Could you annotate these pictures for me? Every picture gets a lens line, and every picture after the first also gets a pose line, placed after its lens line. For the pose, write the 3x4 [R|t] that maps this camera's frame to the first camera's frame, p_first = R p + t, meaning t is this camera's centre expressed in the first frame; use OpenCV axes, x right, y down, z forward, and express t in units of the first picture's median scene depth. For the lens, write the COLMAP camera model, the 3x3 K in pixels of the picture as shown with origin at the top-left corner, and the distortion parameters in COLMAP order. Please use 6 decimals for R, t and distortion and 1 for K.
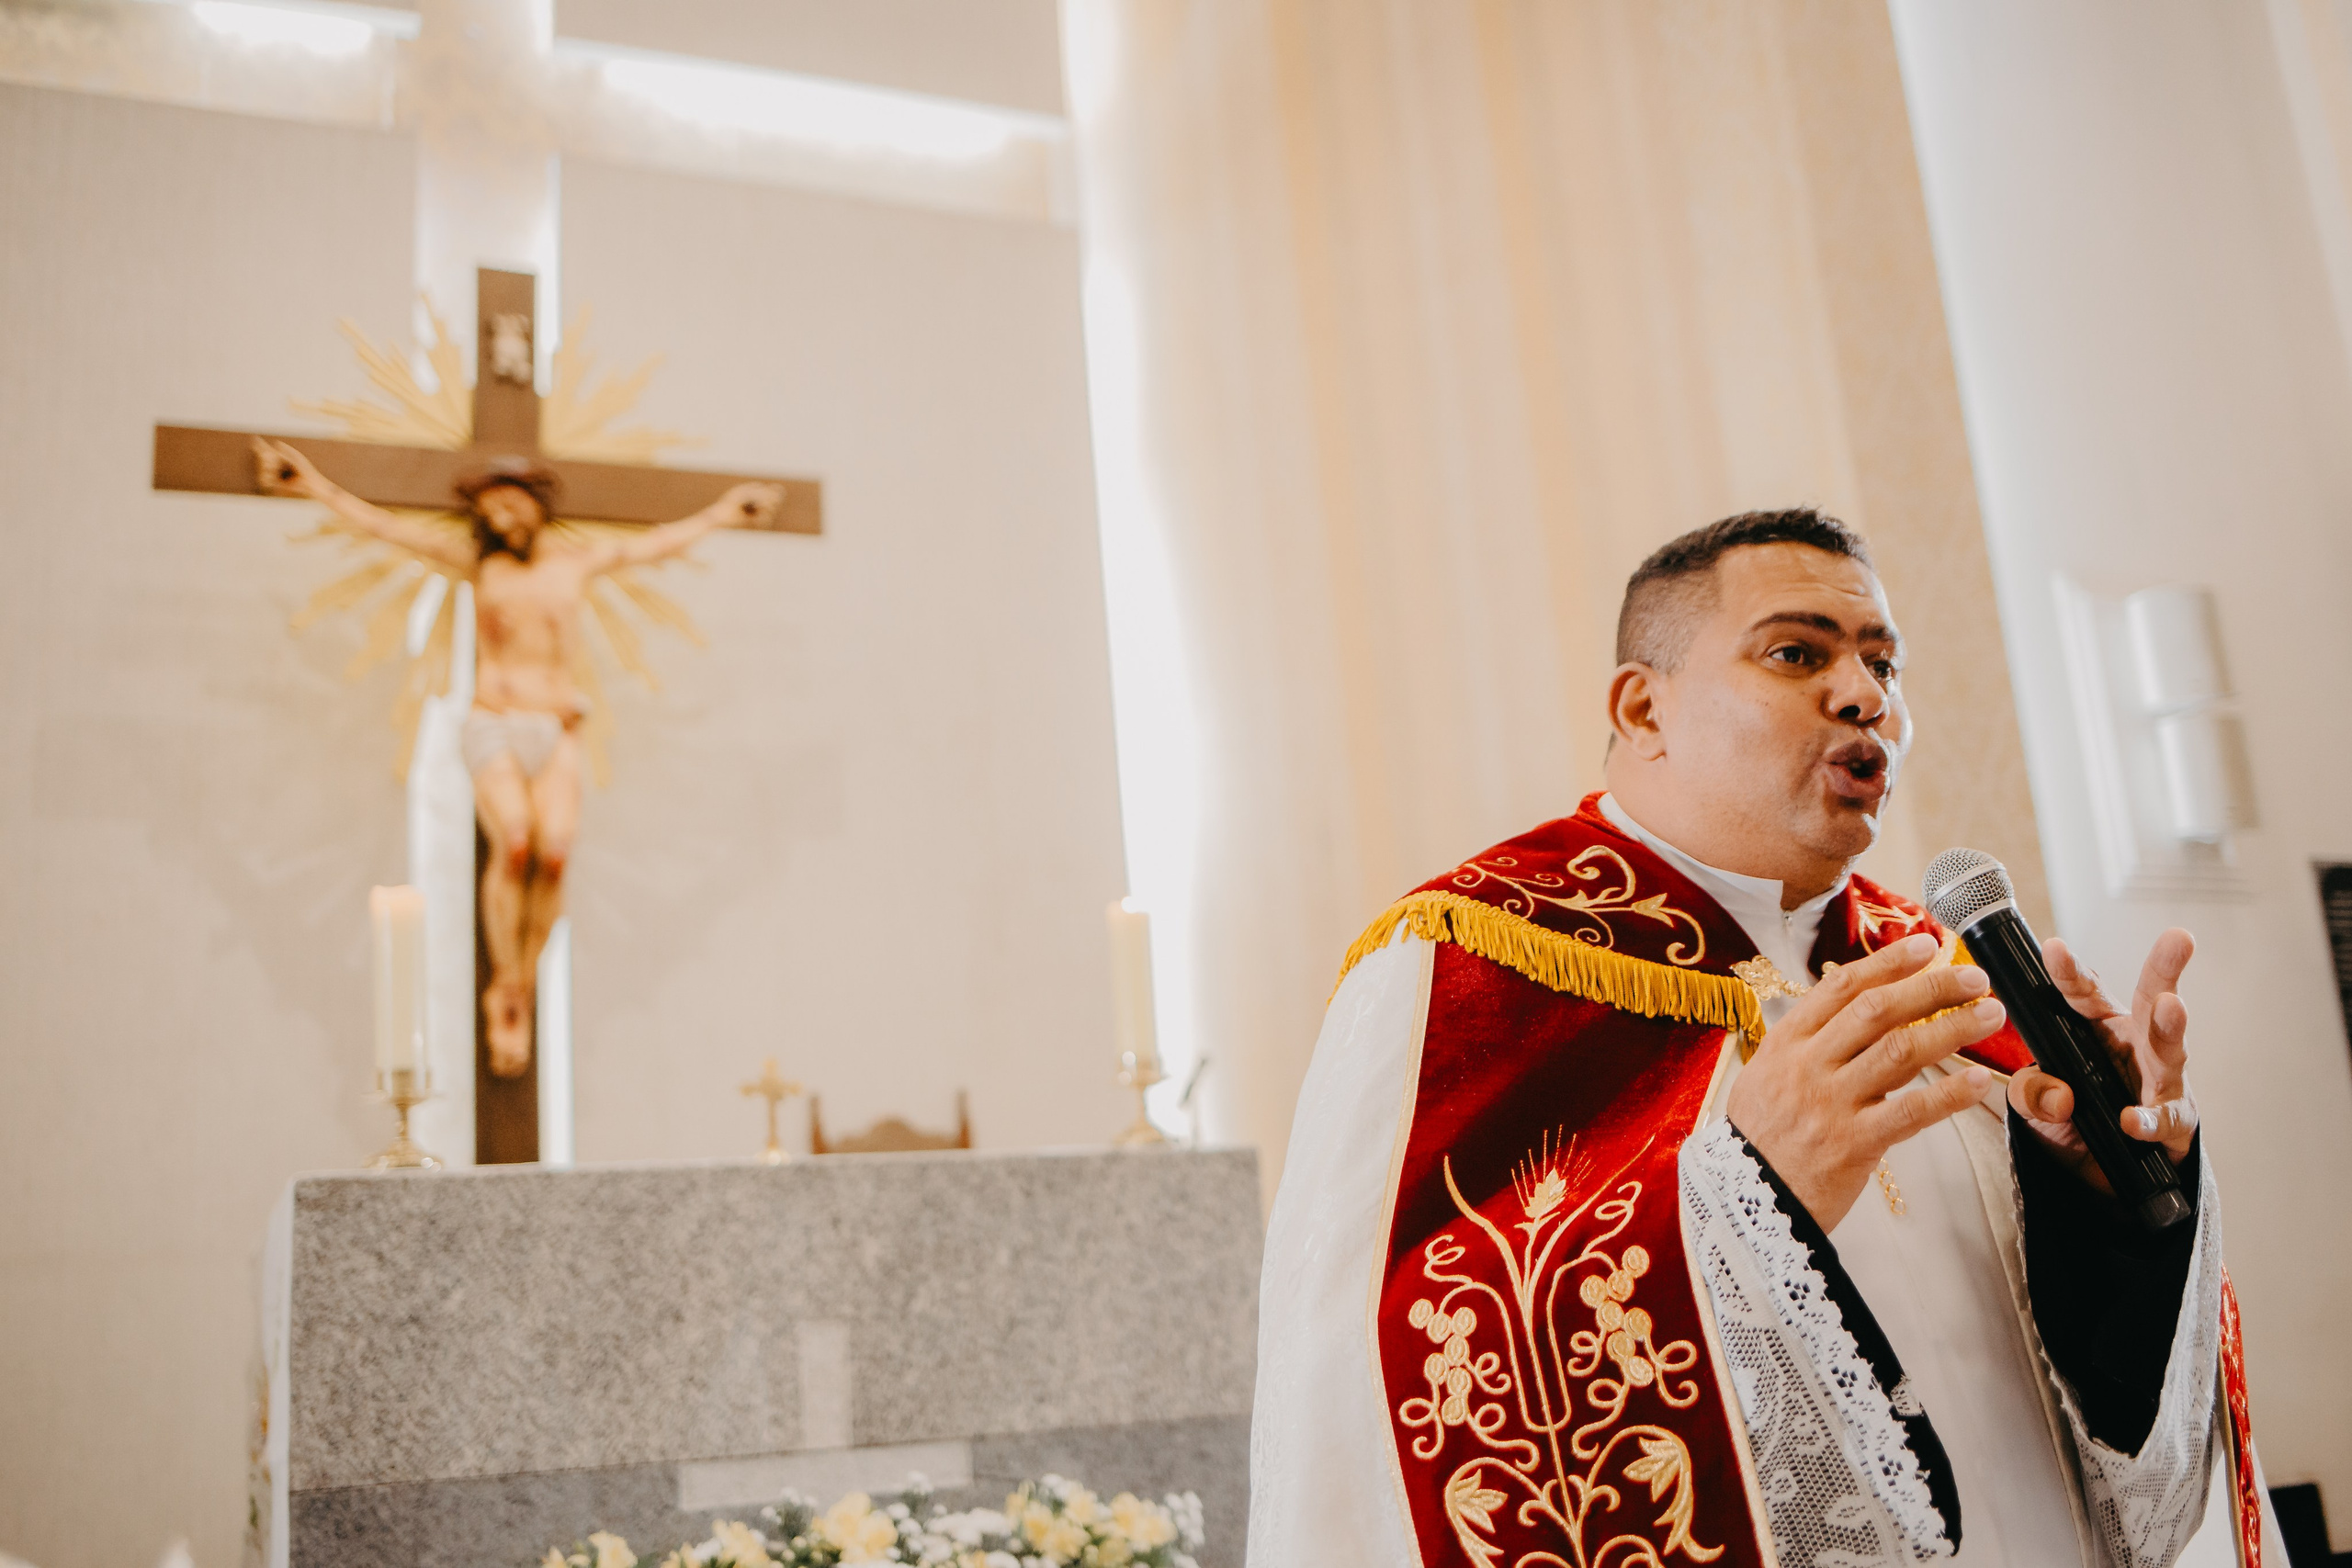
lens RADIAL K [[2303.9, 0, 1069.7], [0, 2303.9, 699.2], [0, 0, 1]] dist [-0.031375, 0.000000]
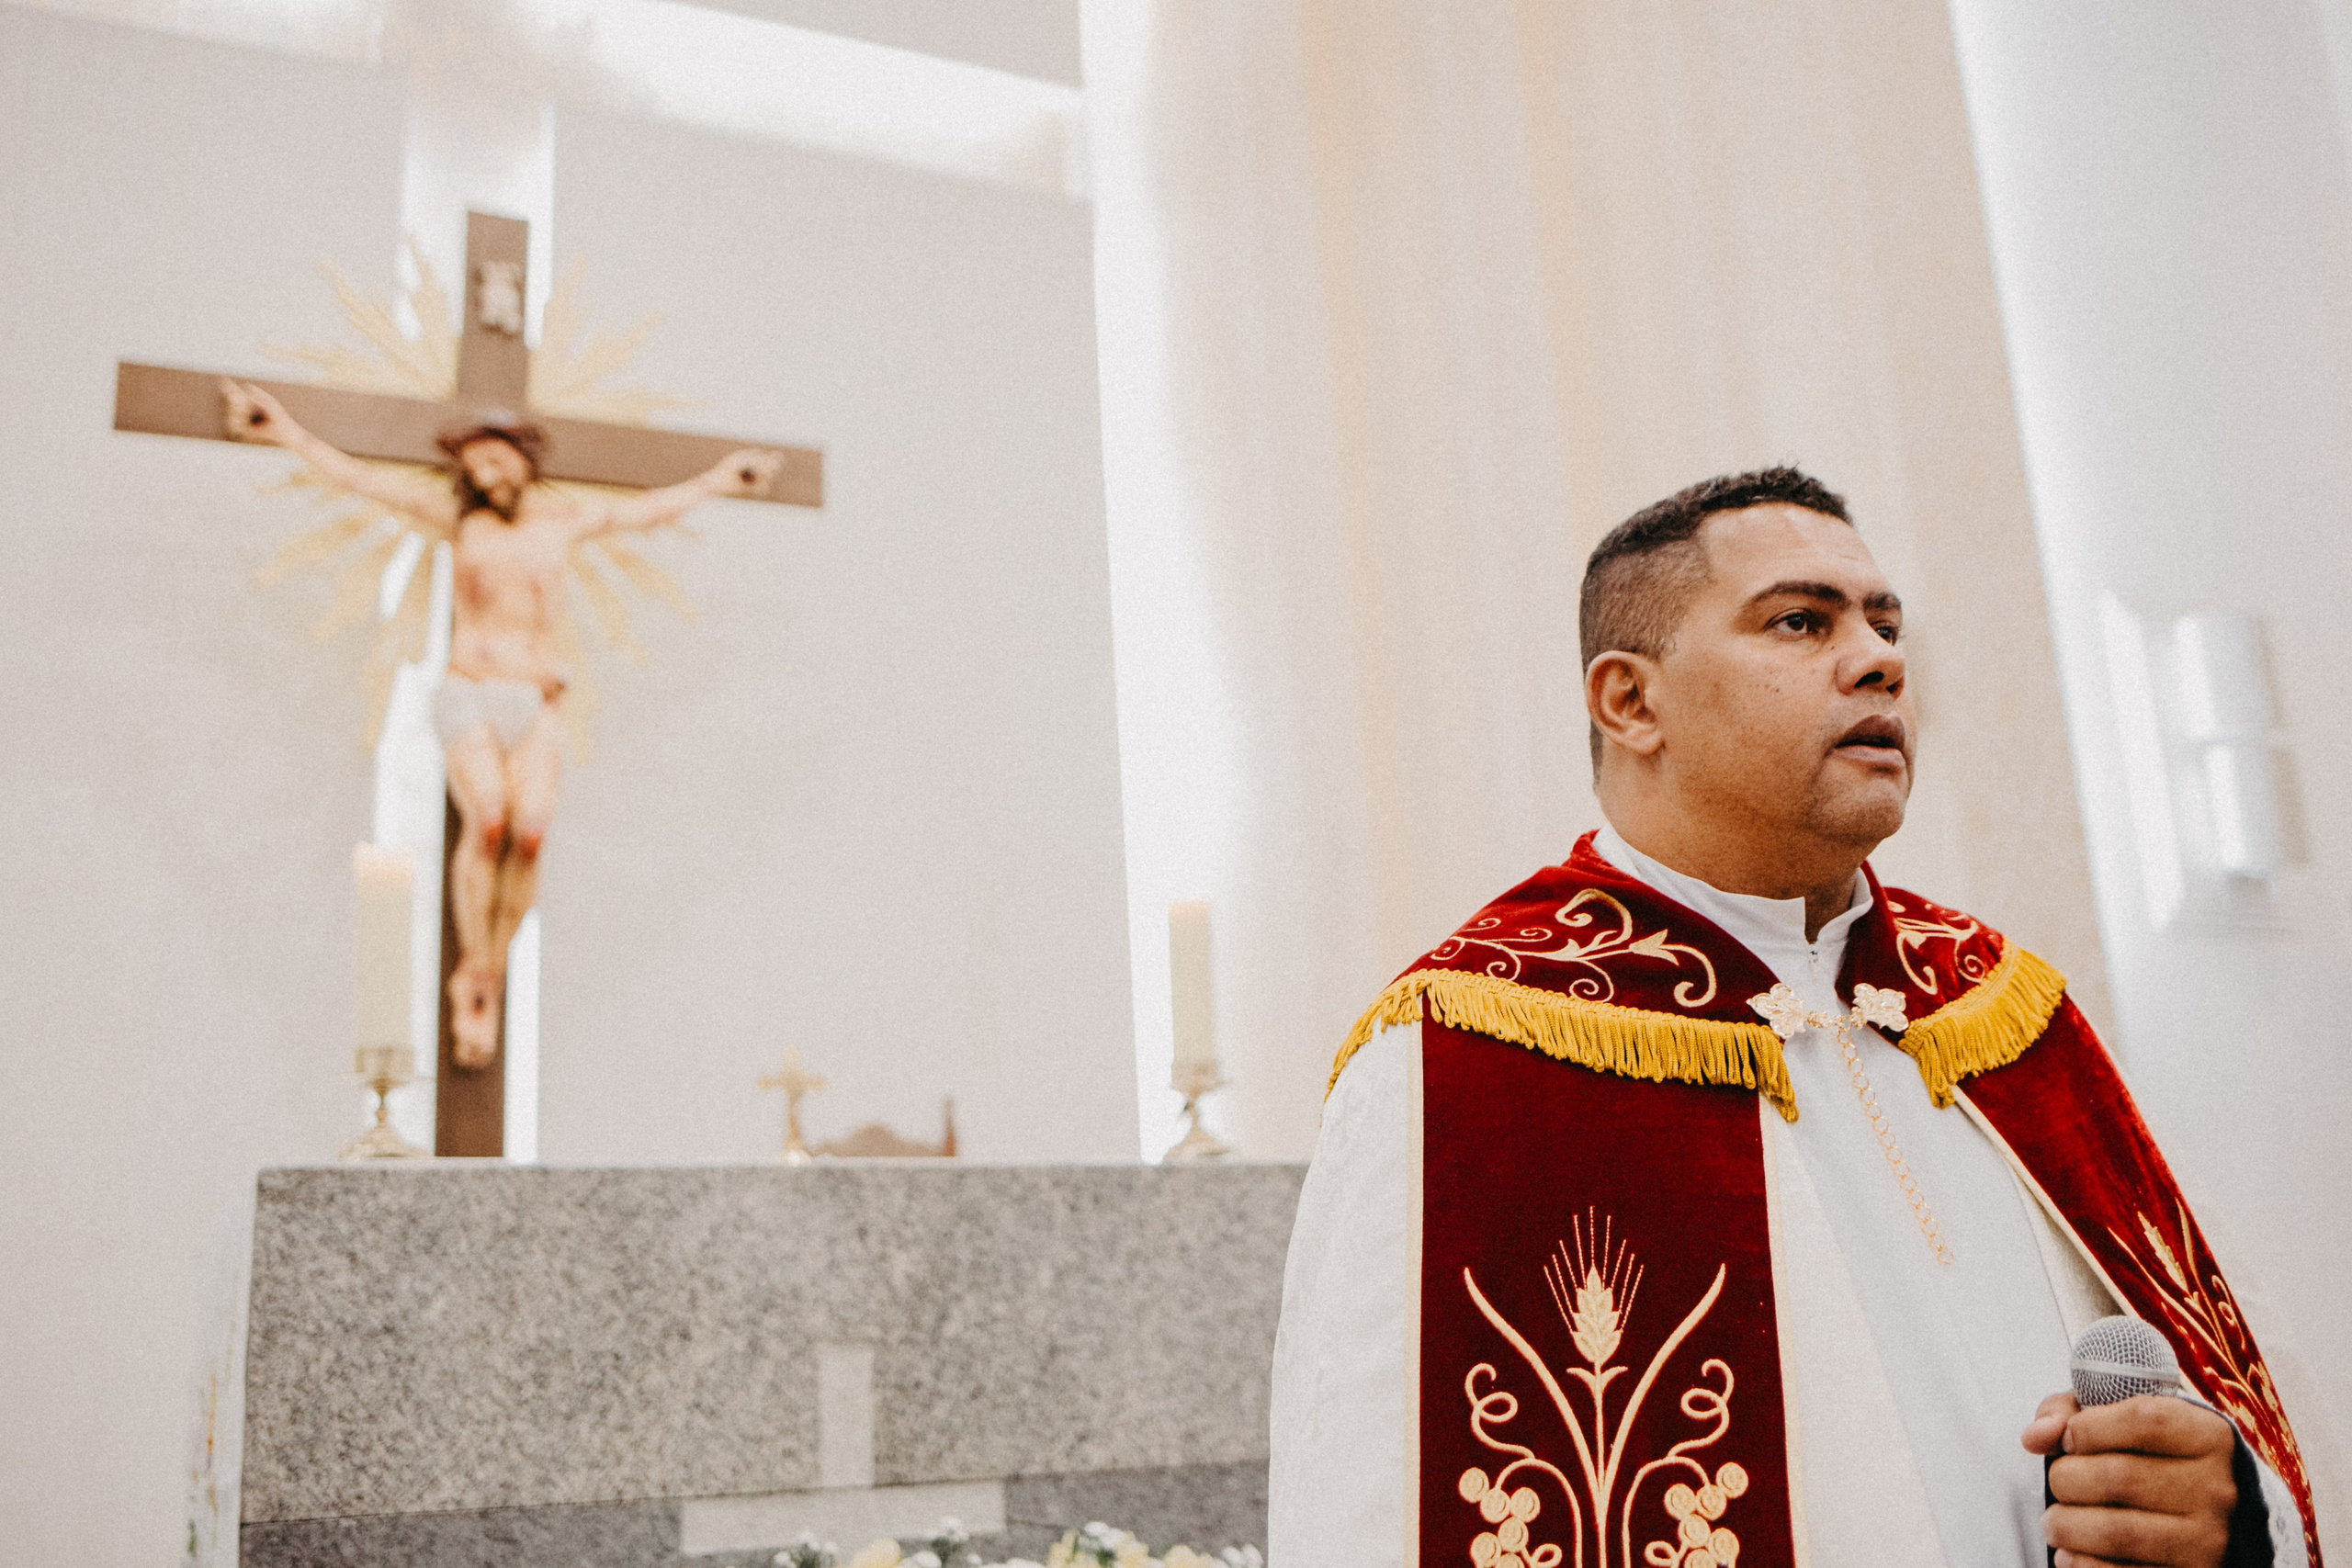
lens RADIAL K [[2303.9, 0, 1073.0], [0, 2303.9, 695.3], [0, 0, 1]] dist [-0.031375, 0.000000]
pose [[0.999162, 0.033623, 0.023336, -0.044908], [-0.033393, 0.999391, -0.010157, 0.023078], [-0.023663, 0.009369, 0.999676, 0.095103]]
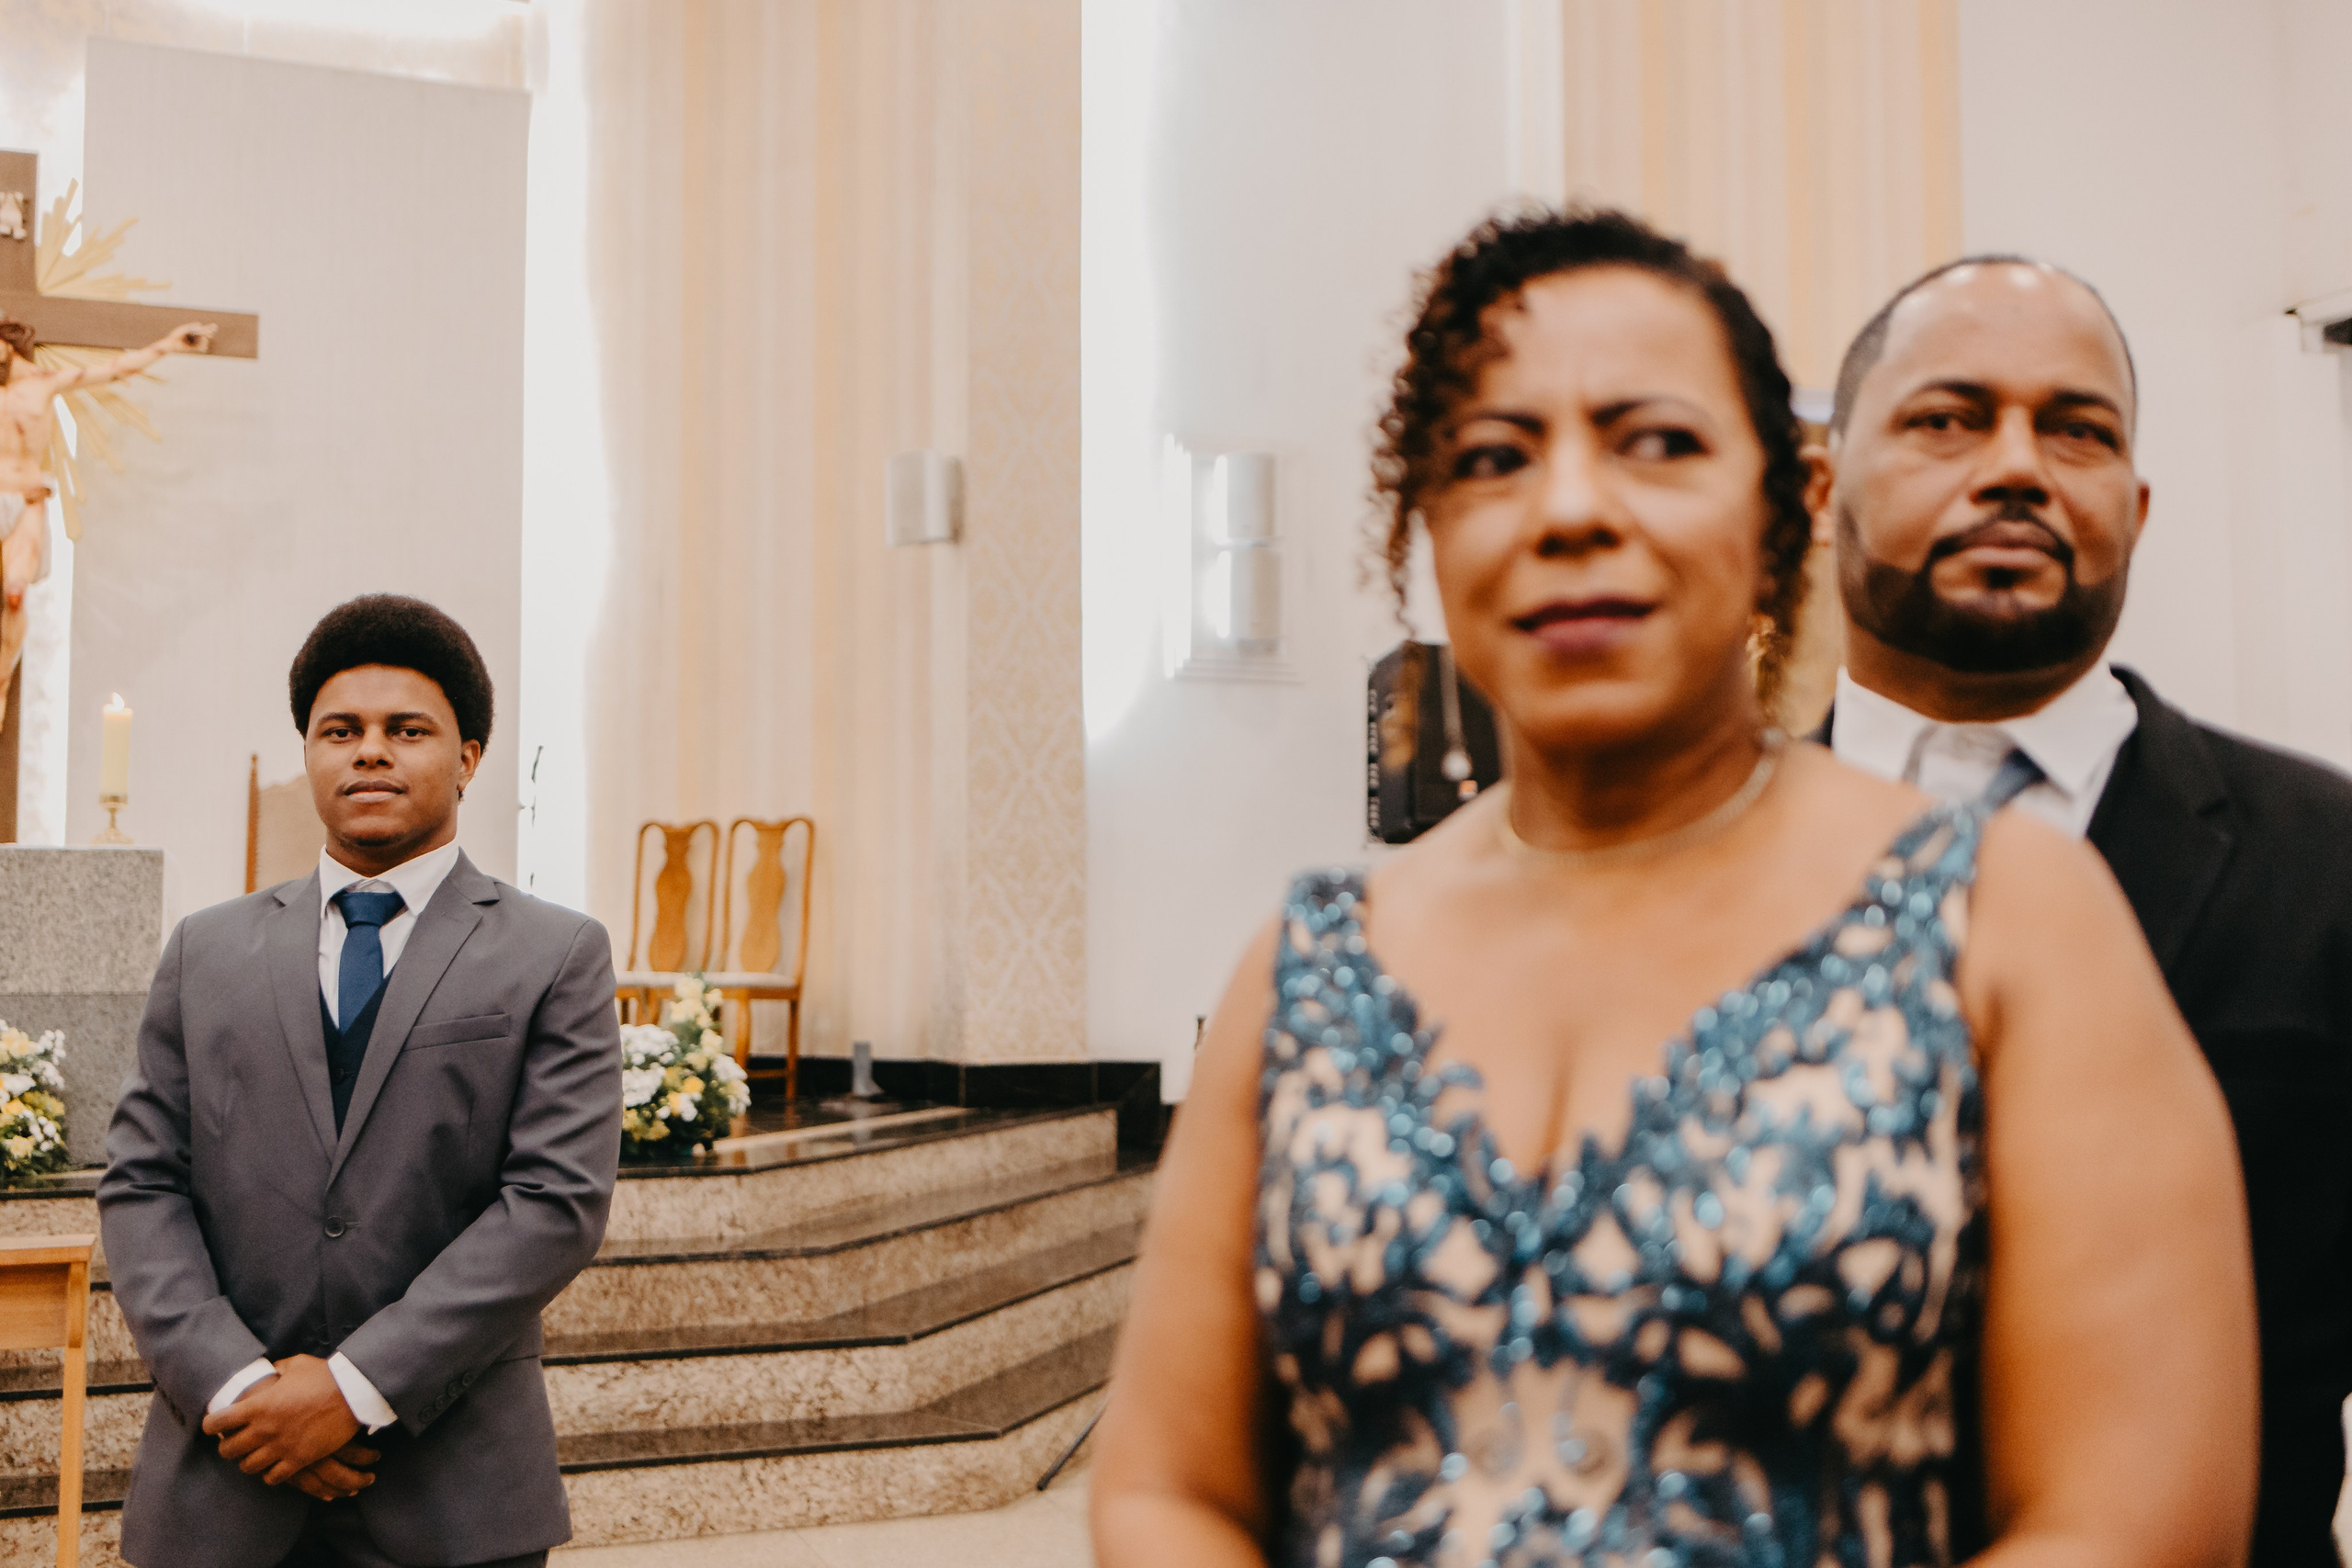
lens RADIAL K [[2303.9, 0, 1183.4], [0, 2303.9, 762.4], [0, 0, 1]] dist [-0.031375, 0.000000]
pose [[0.997726, 0.066472, -0.011143, 0.914137], [-0.062519, 0.974507, 0.215472, -0.313800], [0.025182, -0.214285, 0.976446, -0.726315]]
